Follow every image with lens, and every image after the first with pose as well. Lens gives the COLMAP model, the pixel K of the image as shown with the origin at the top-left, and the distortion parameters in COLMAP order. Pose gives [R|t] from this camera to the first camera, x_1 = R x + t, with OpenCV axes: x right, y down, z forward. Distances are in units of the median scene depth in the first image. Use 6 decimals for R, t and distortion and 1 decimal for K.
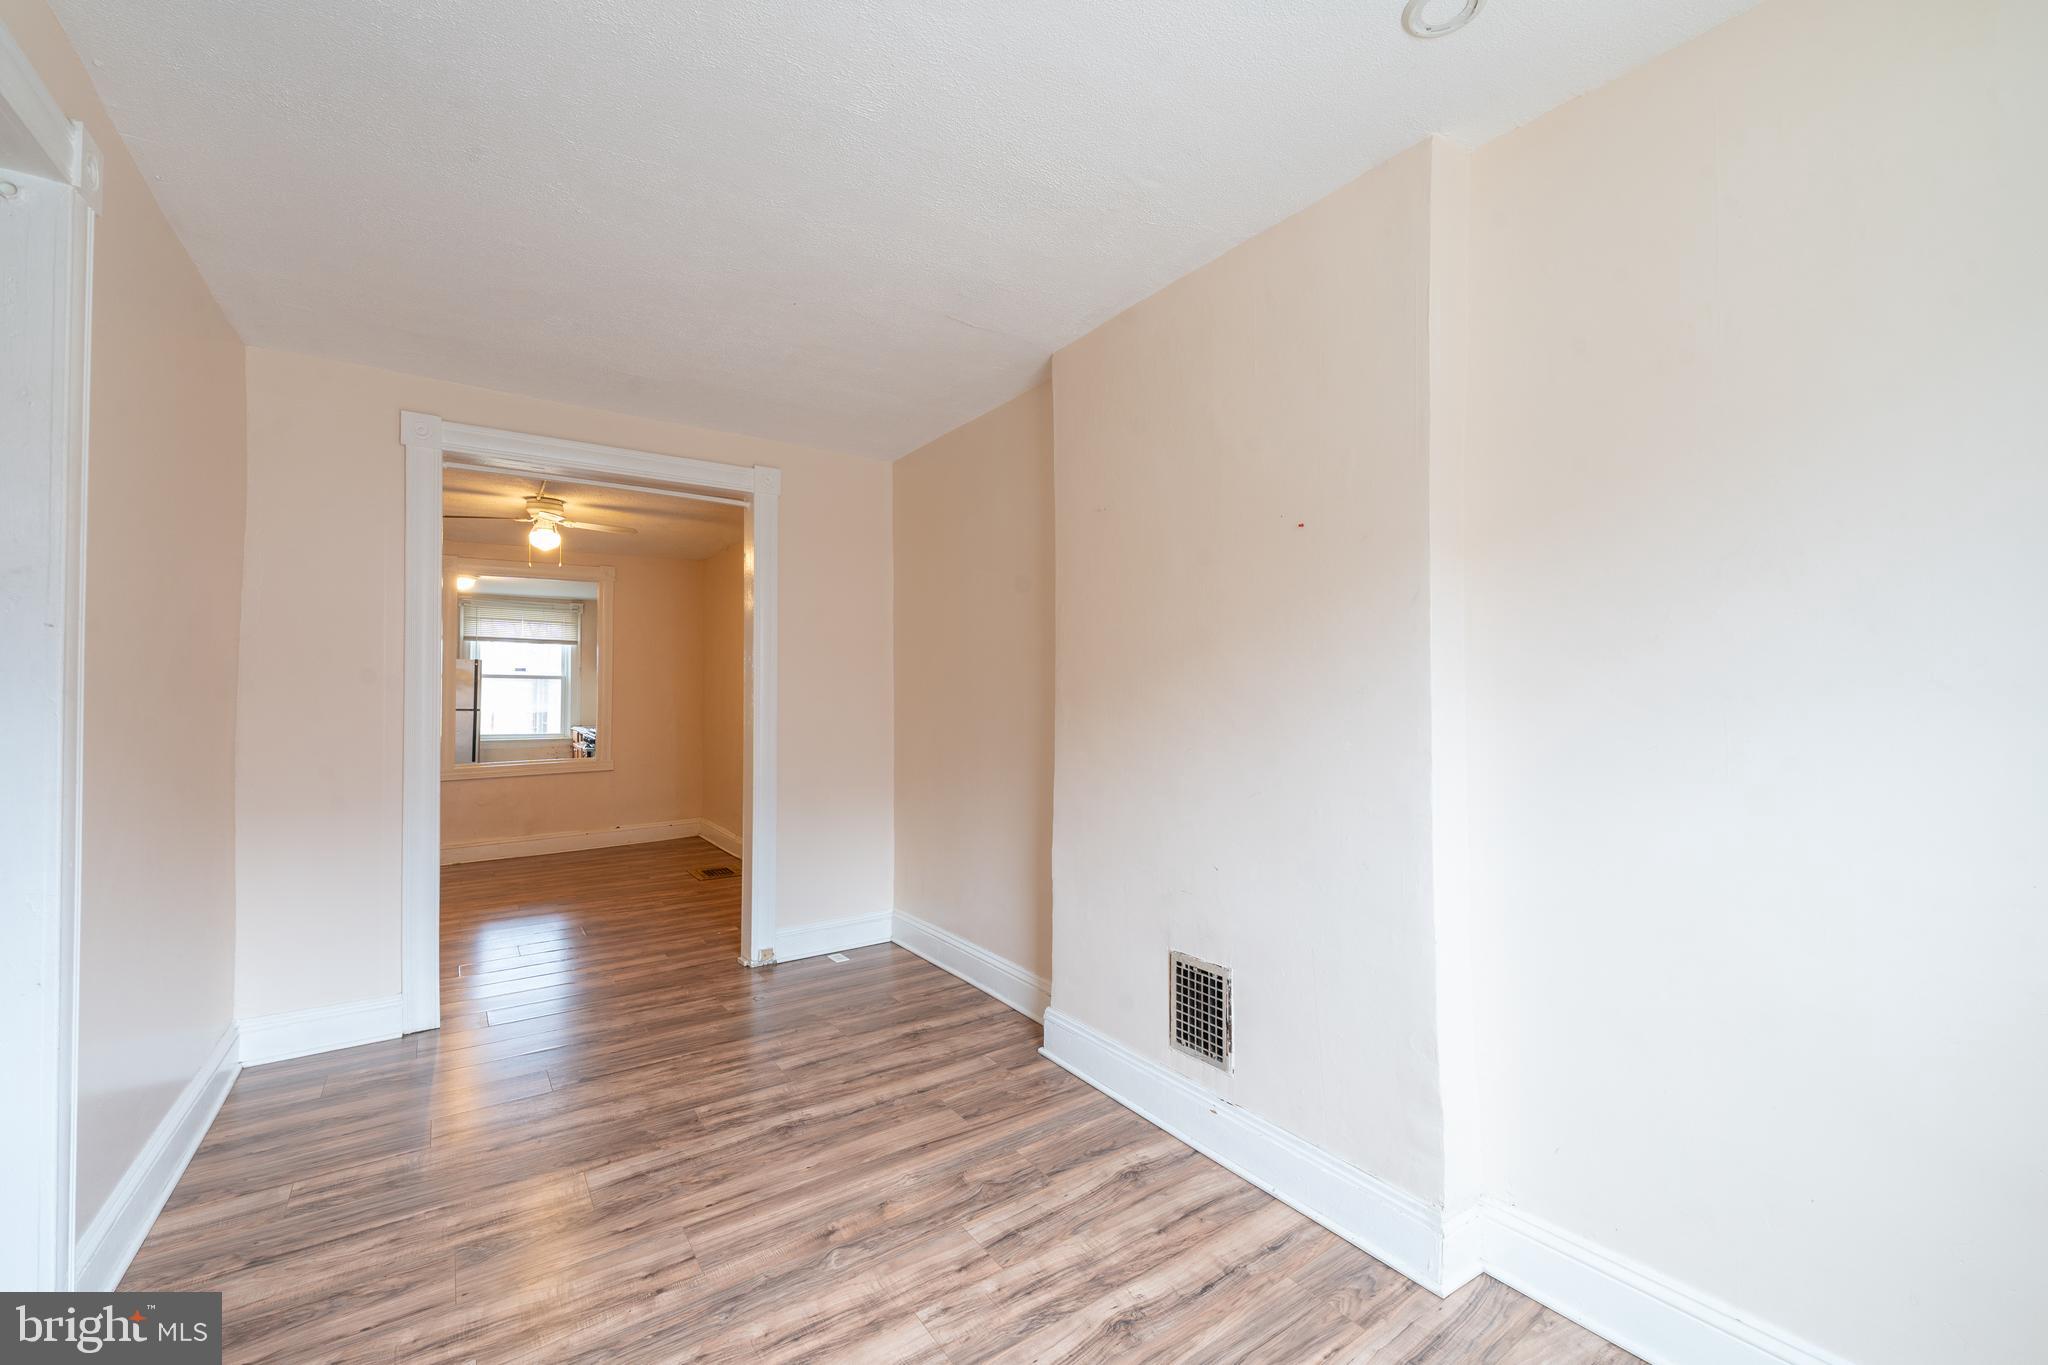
lens RADIAL K [[839.7, 0, 1024.0], [0, 839.7, 682.5], [0, 0, 1]] dist [0.003306, 0.000012]
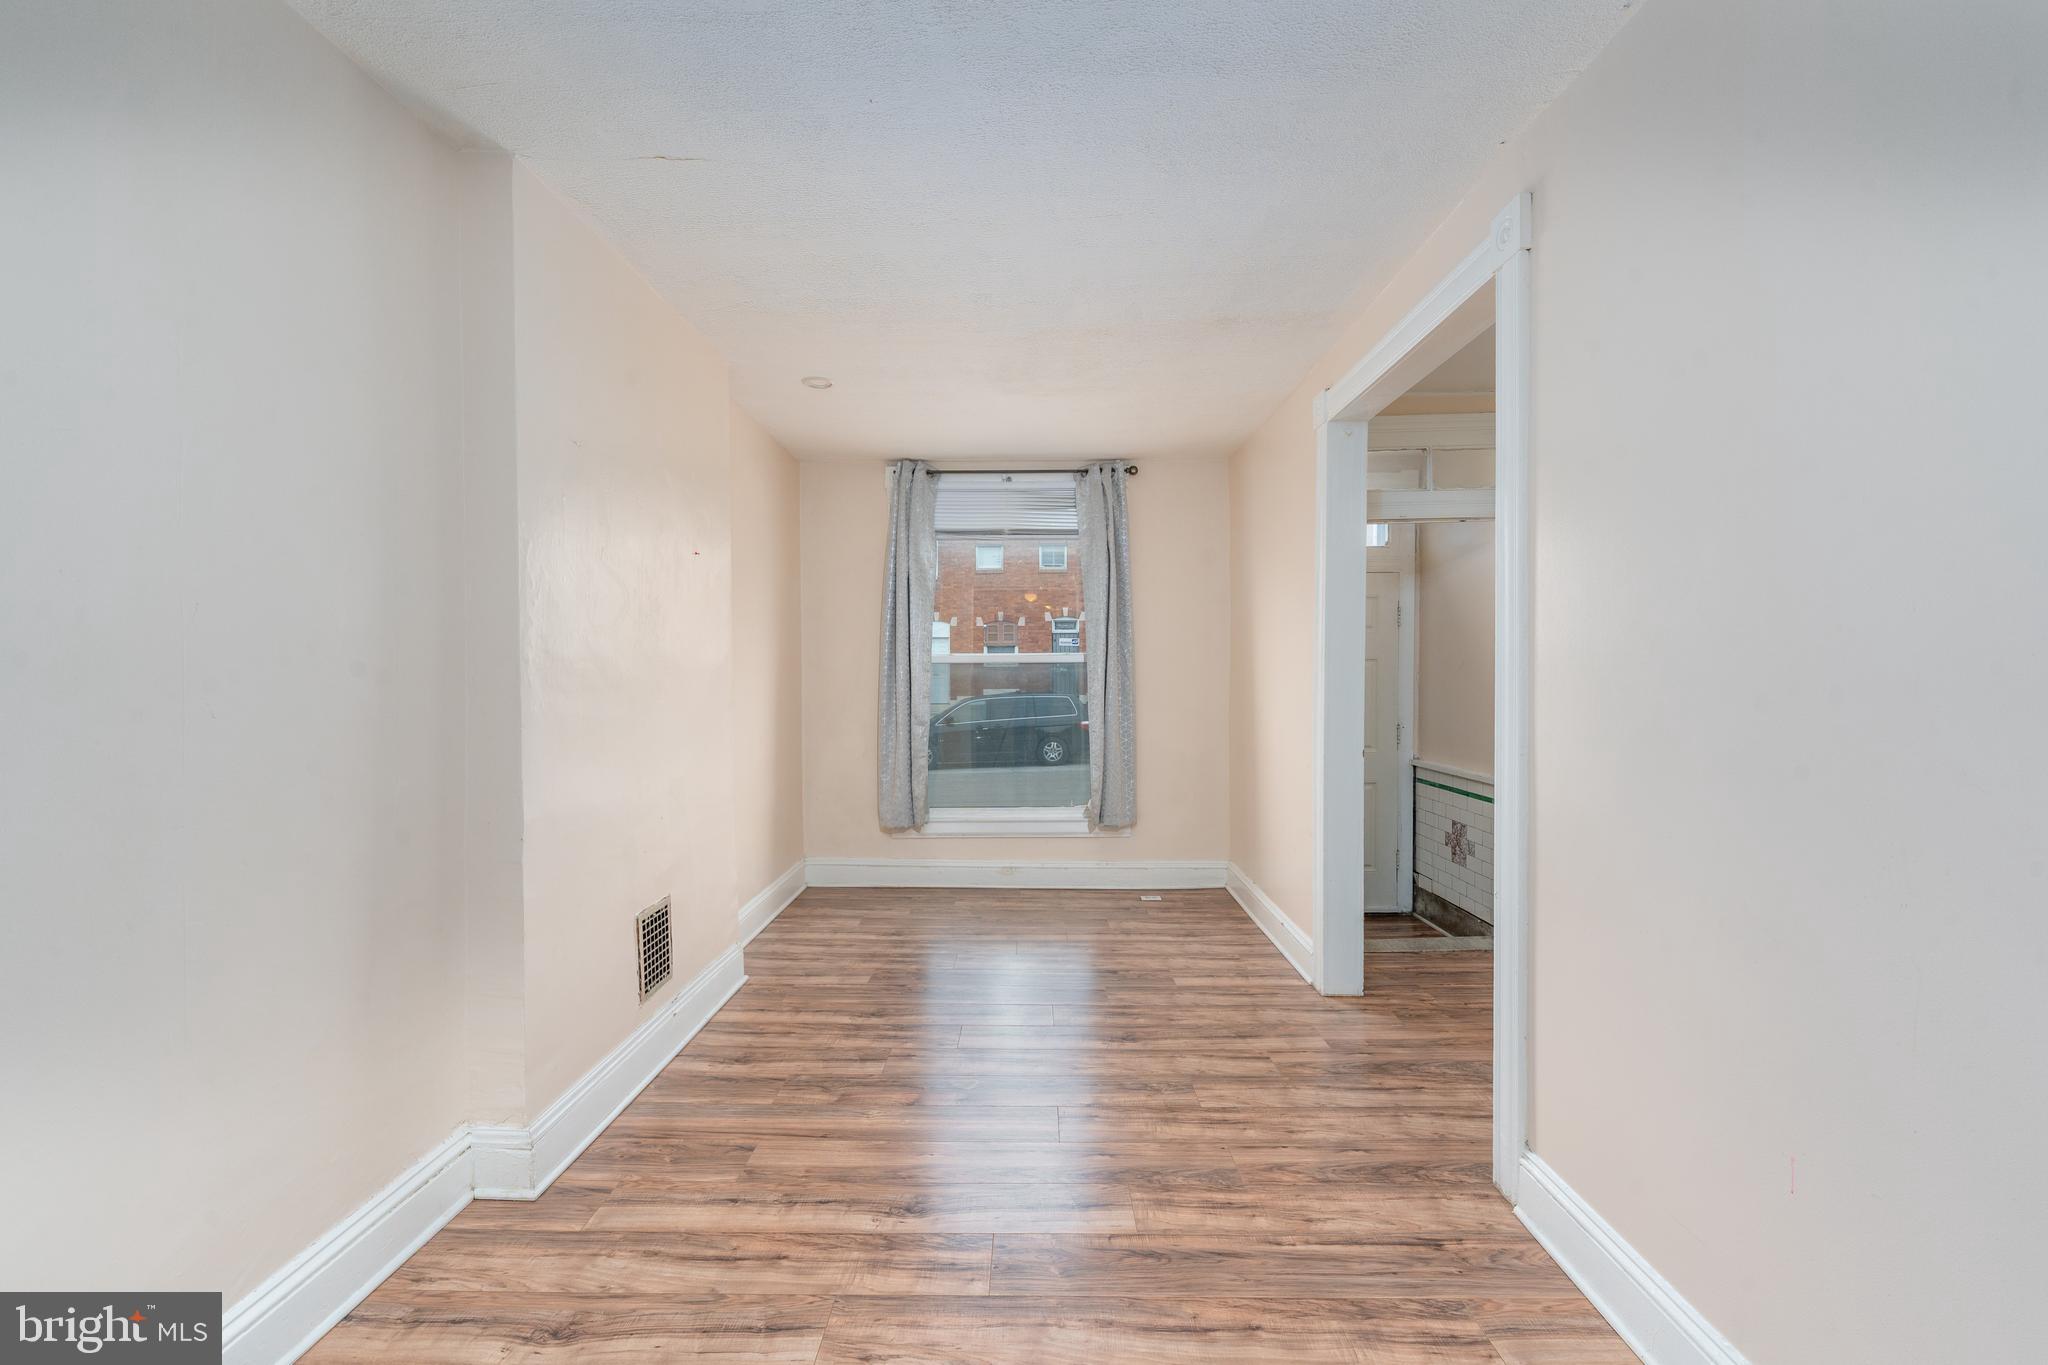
lens RADIAL K [[839.7, 0, 1024.0], [0, 839.7, 682.5], [0, 0, 1]] dist [0.003306, 0.000012]
pose [[-0.814723, -0.002172, 0.579846, -0.894412], [-0.004754, 0.999984, -0.002934, 0.031703], [-0.579831, -0.005147, -0.814721, 1.710651]]
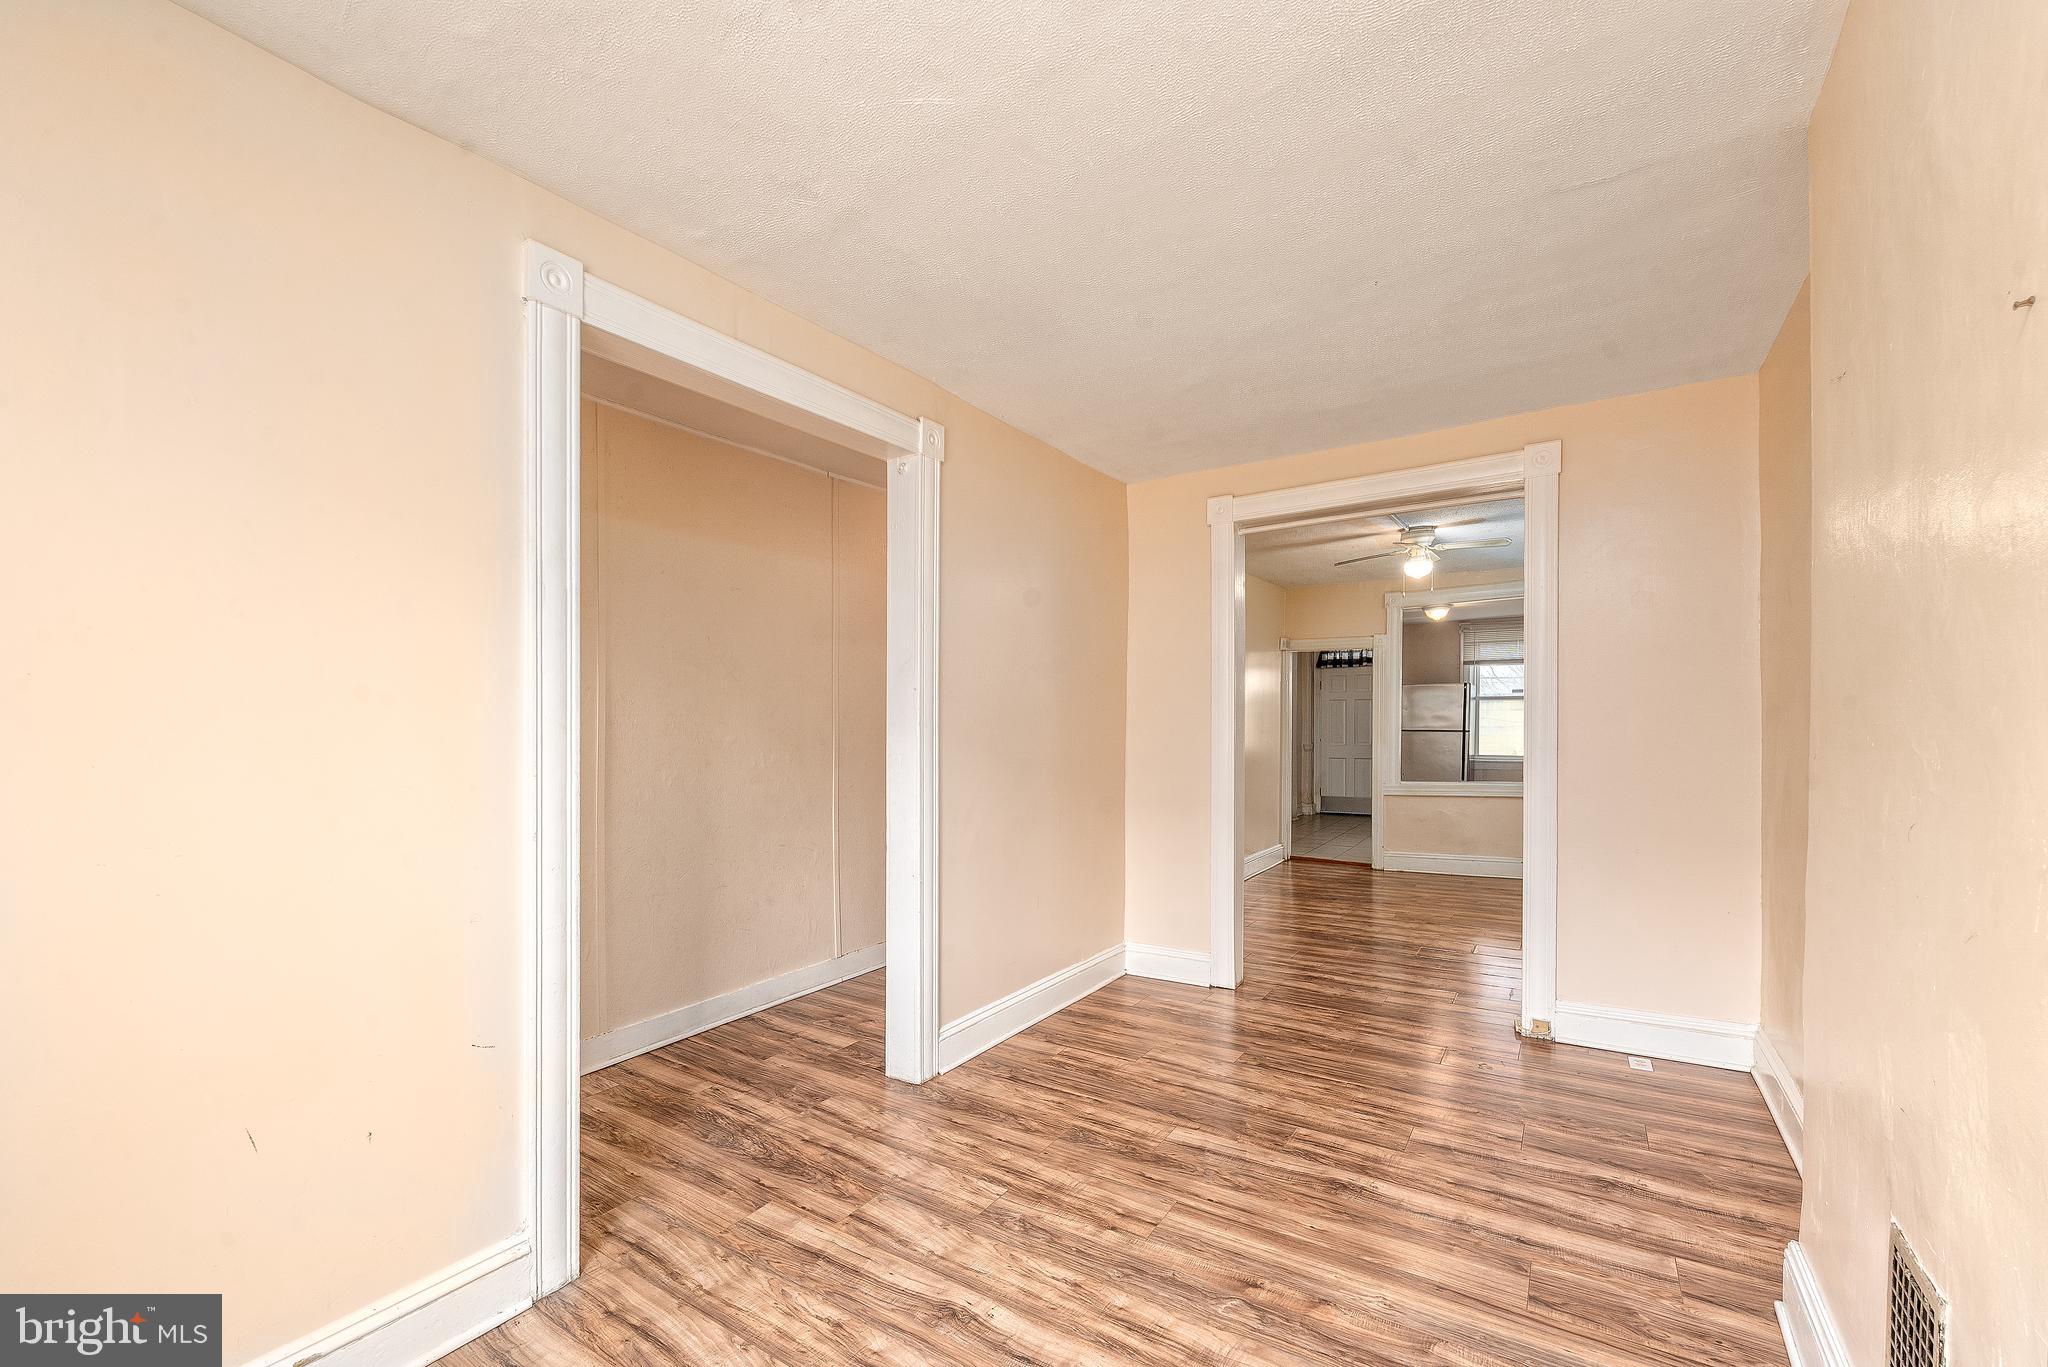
lens RADIAL K [[849.4, 0, 1027.4], [0, 849.4, 727.0], [0, 0, 1]] dist [0.000370, -0.000014]
pose [[0.374909, 0.002406, -0.927059, 0.496329], [0.026150, 0.999571, 0.013169, -0.002651], [0.926693, -0.029180, 0.374685, 0.360623]]
